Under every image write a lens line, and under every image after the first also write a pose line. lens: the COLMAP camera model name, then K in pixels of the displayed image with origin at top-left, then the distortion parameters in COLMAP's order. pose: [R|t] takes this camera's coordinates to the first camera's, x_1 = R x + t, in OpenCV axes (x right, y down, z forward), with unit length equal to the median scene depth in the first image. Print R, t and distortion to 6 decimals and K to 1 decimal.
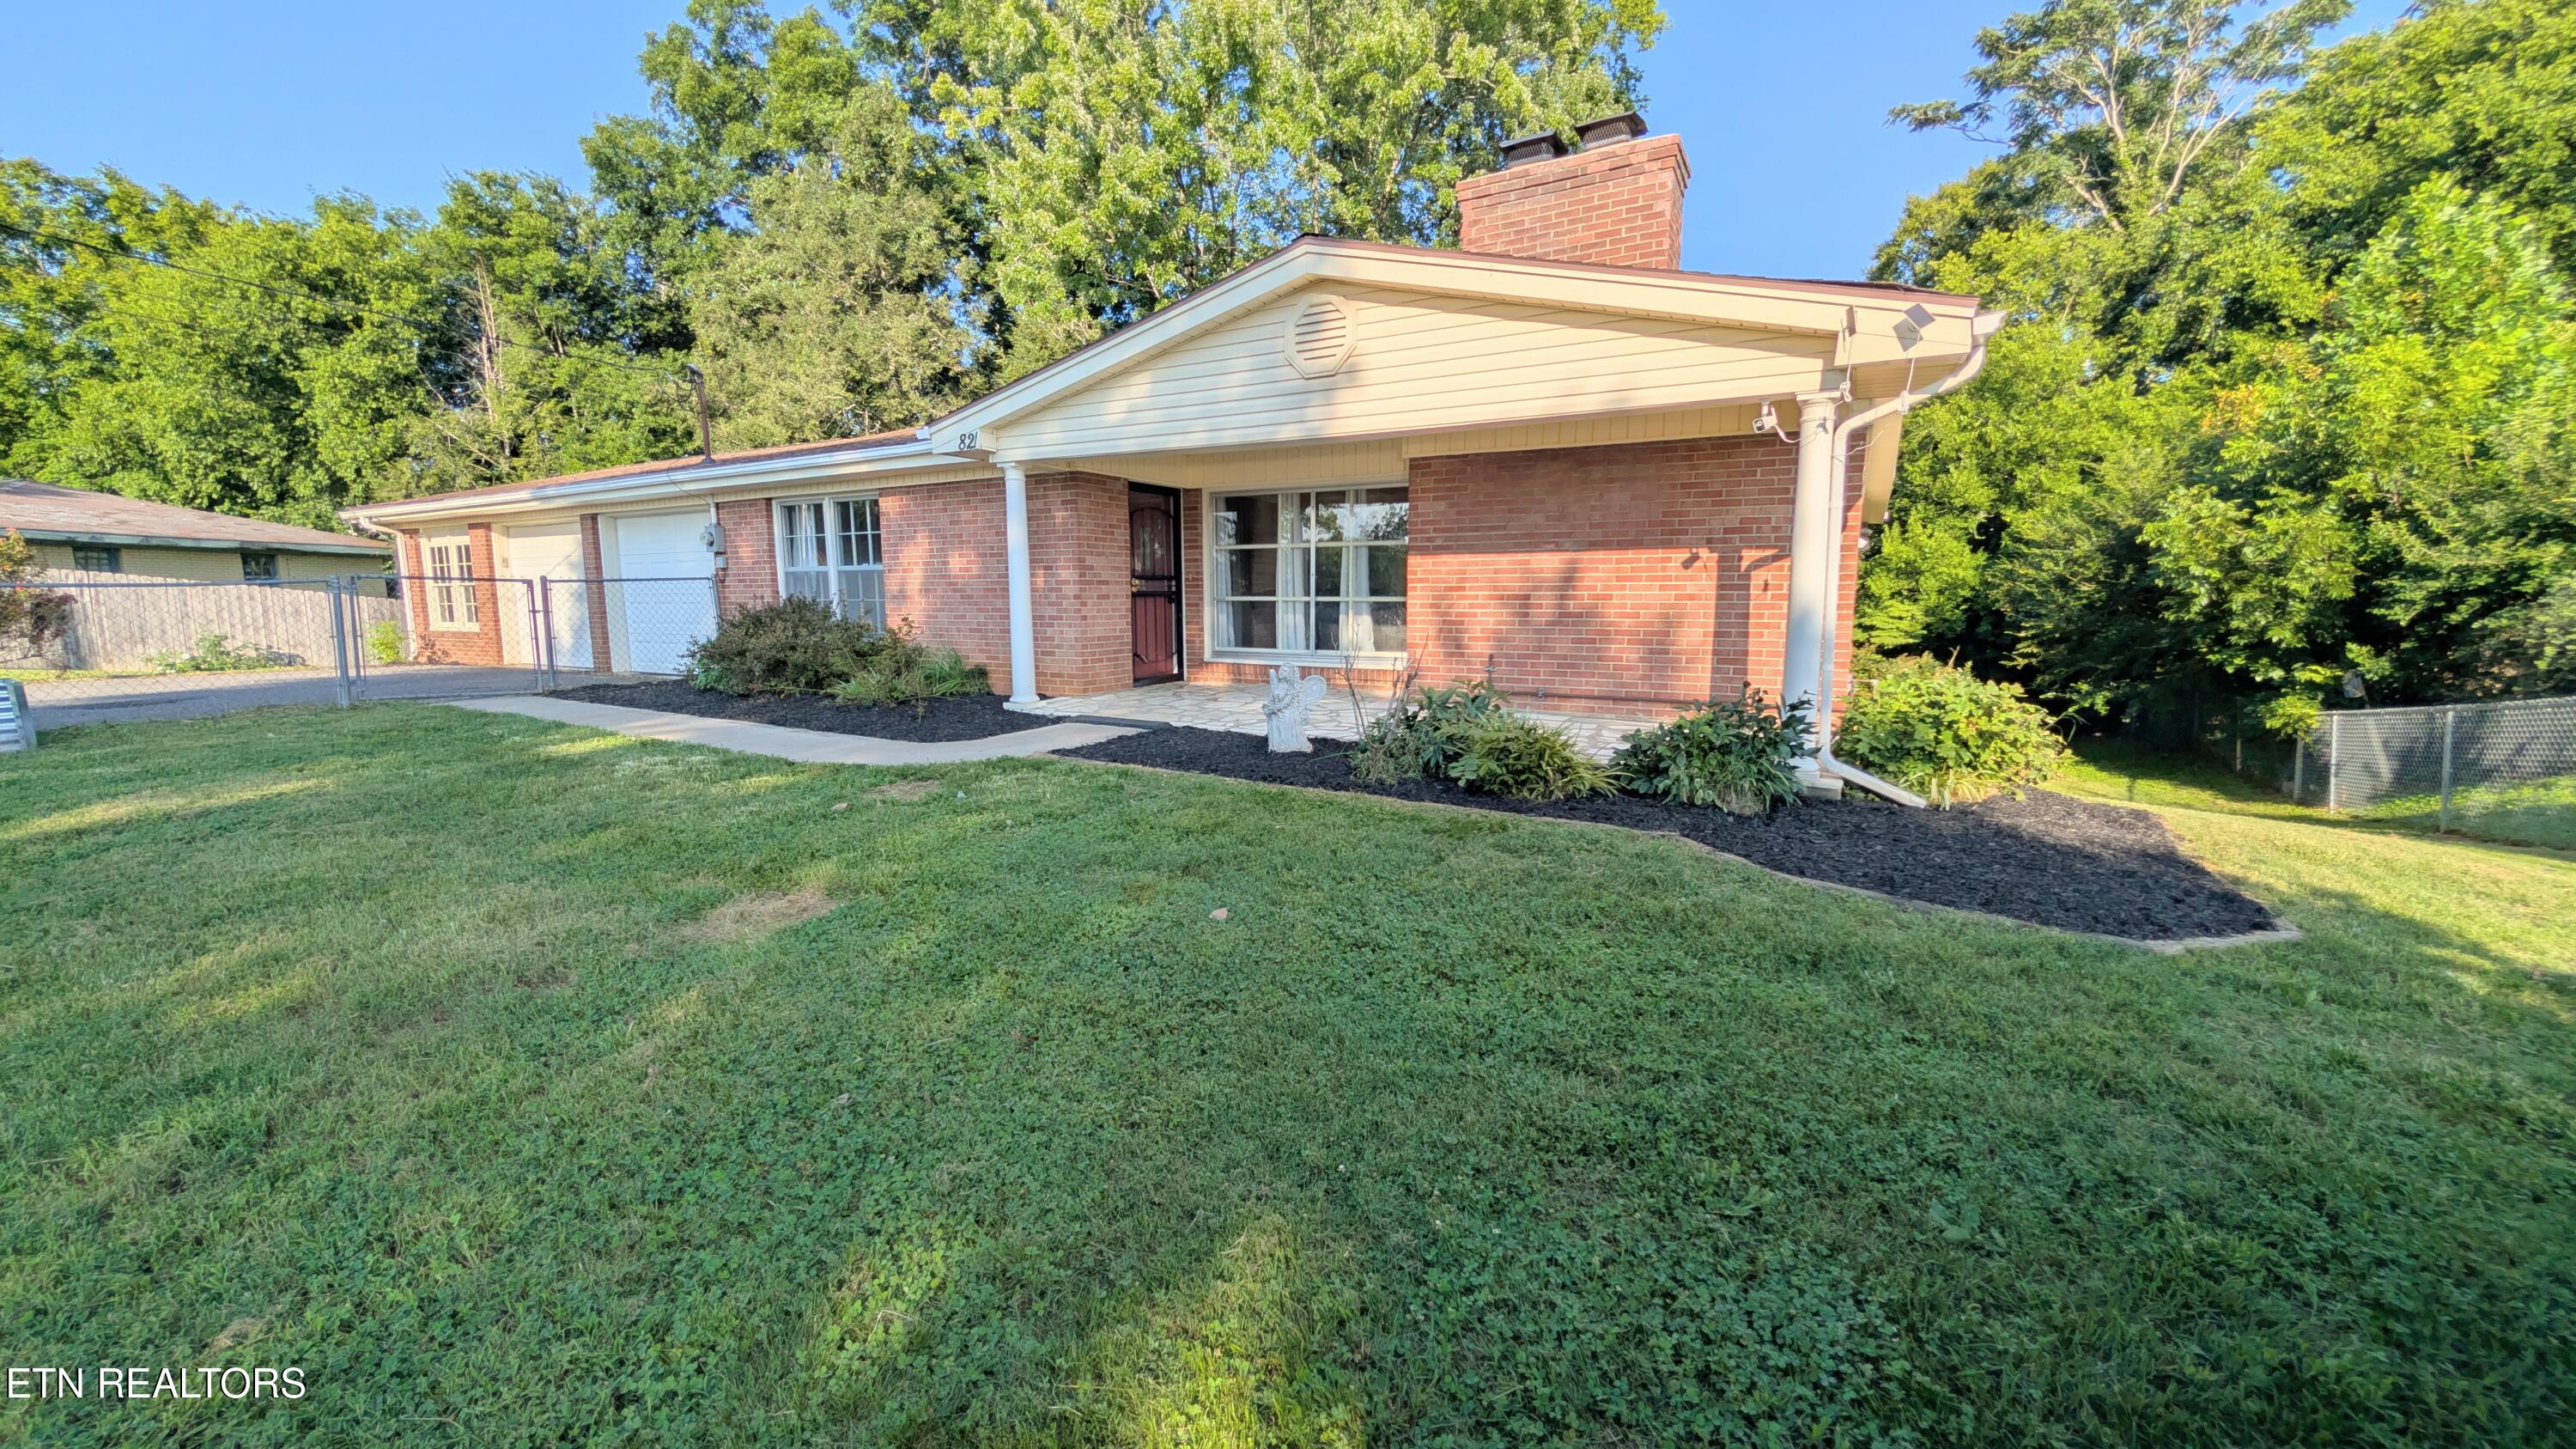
lens RADIAL K [[969.5, 0, 1287.1], [0, 969.5, 727.6], [0, 0, 1]] dist [-0.002323, 0.000146]
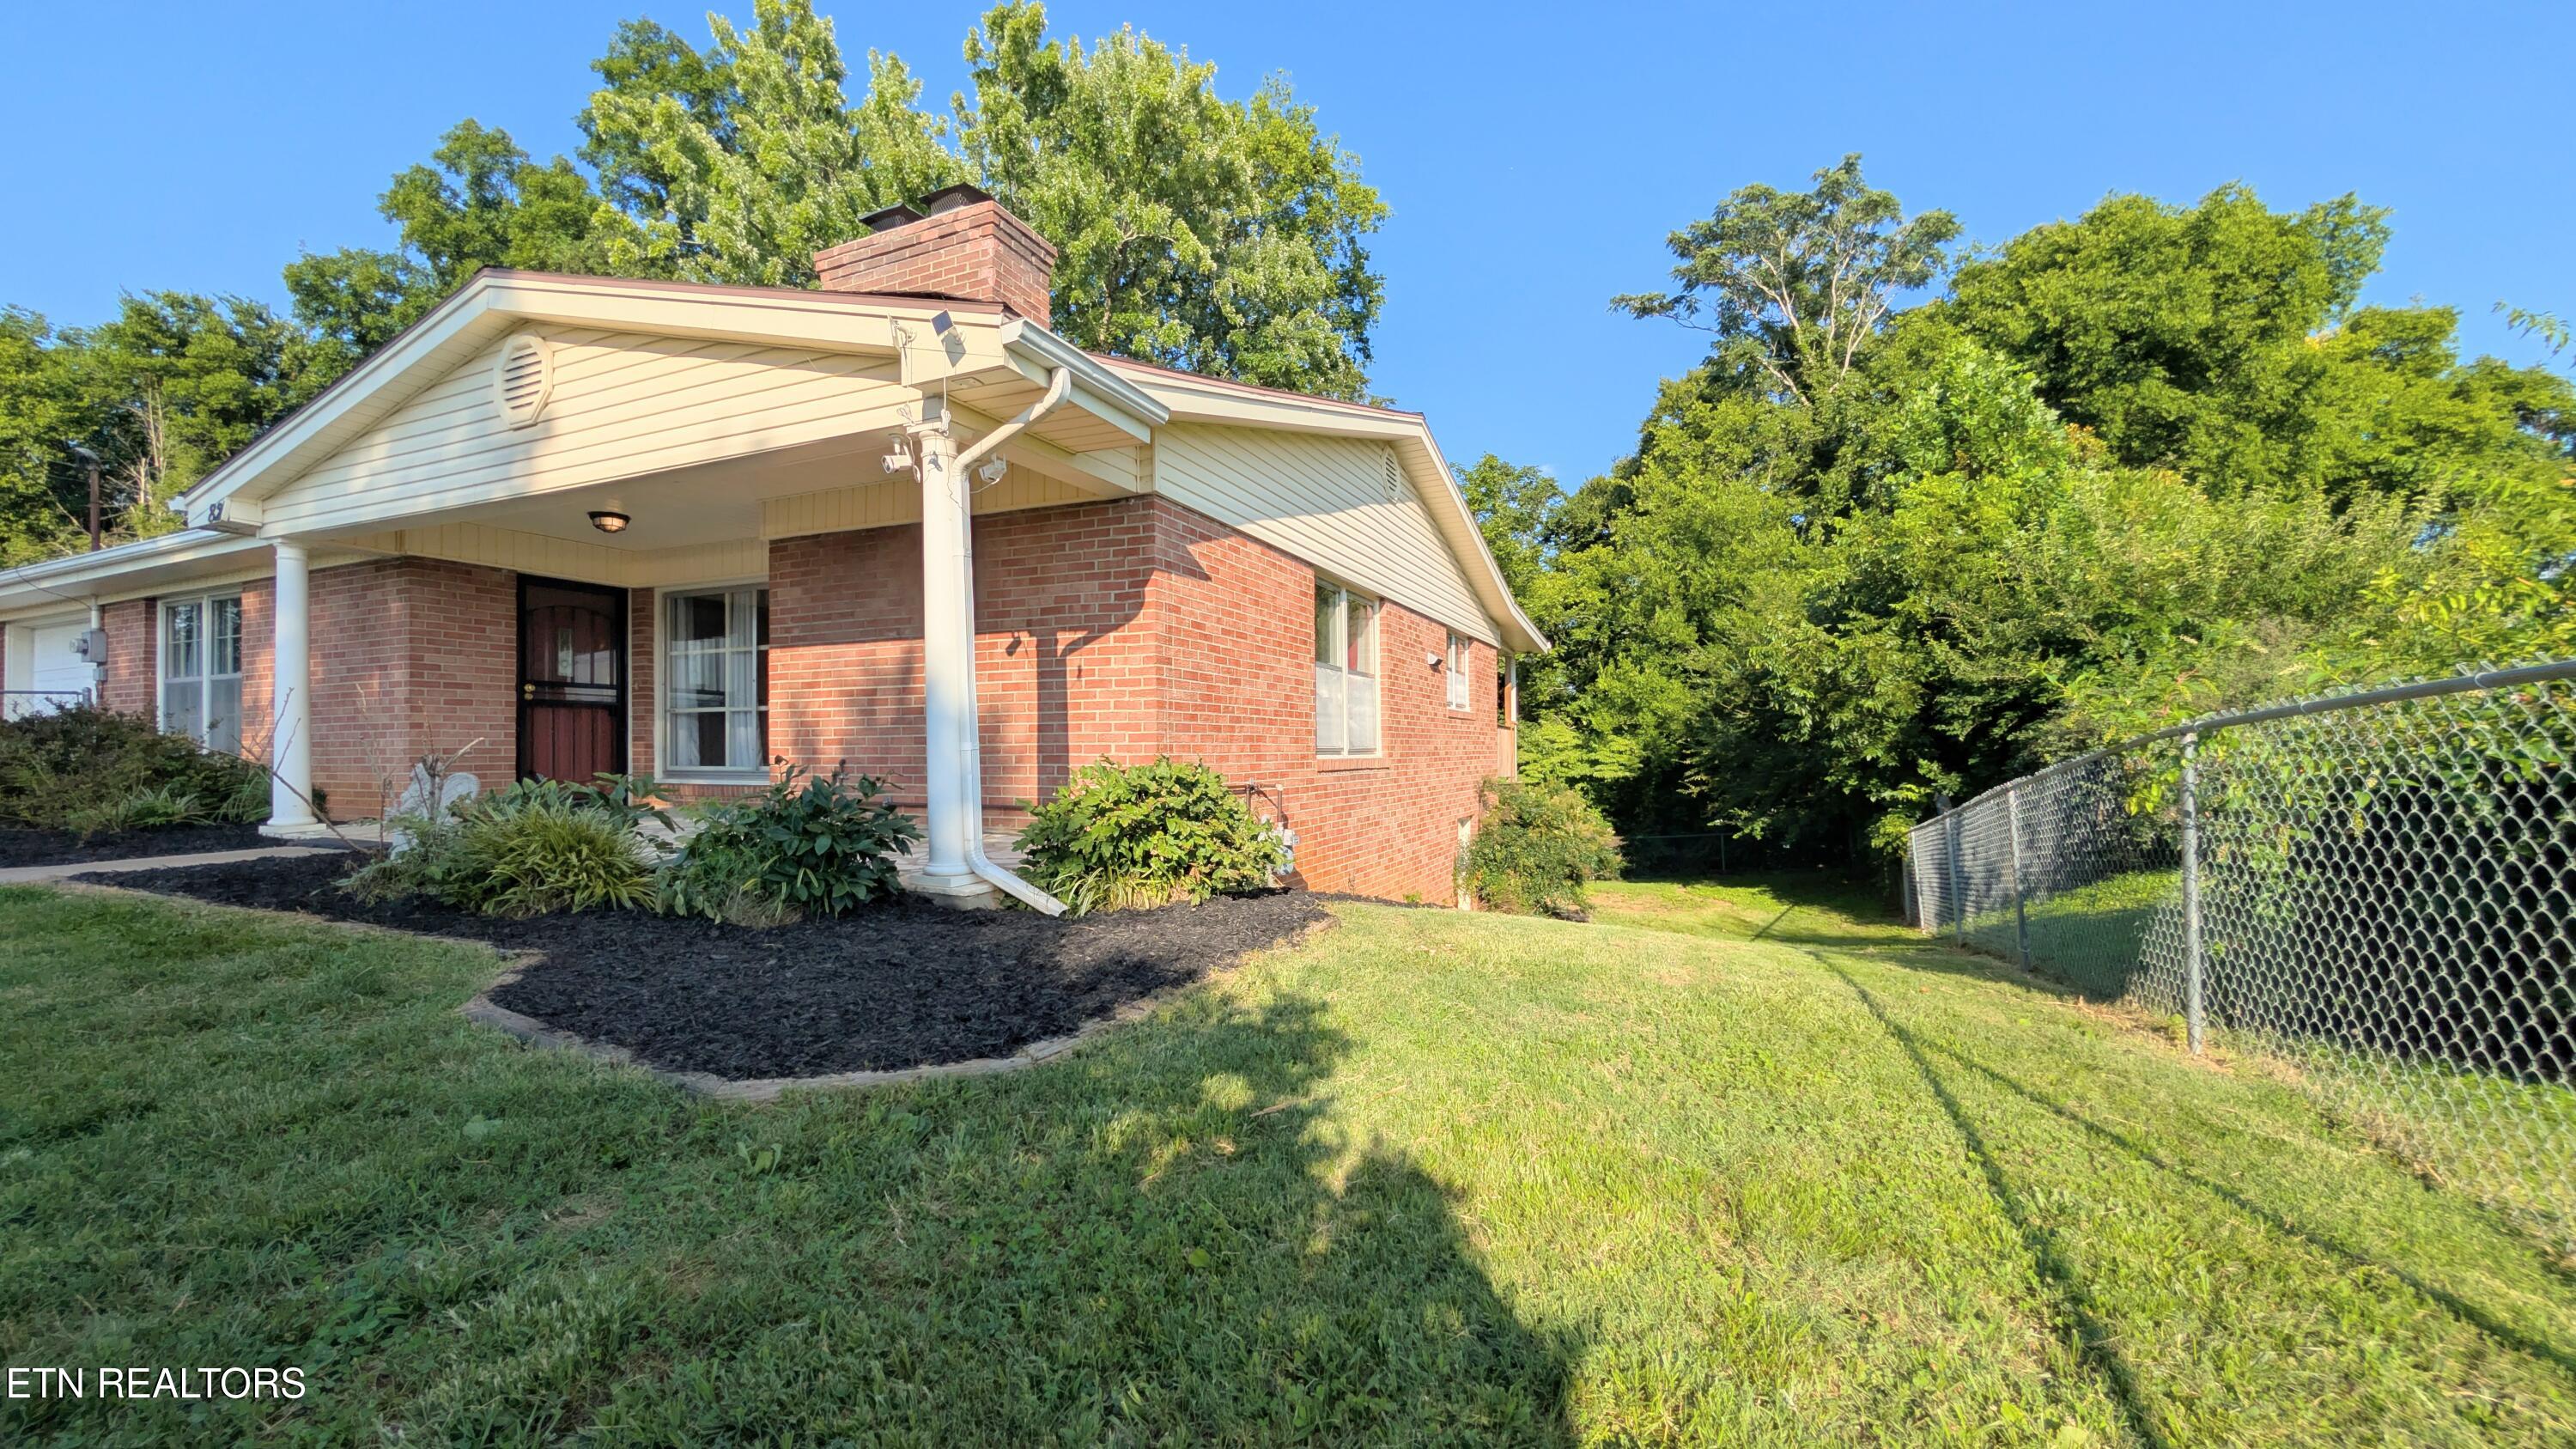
lens RADIAL K [[969.5, 0, 1287.4], [0, 969.5, 725.9], [0, 0, 1]] dist [-0.002323, 0.000146]
pose [[0.994679, -0.002333, 0.102996, 0.304333], [0.018805, 0.987059, -0.159254, 0.023184], [-0.101291, 0.160343, 0.981850, 0.066623]]
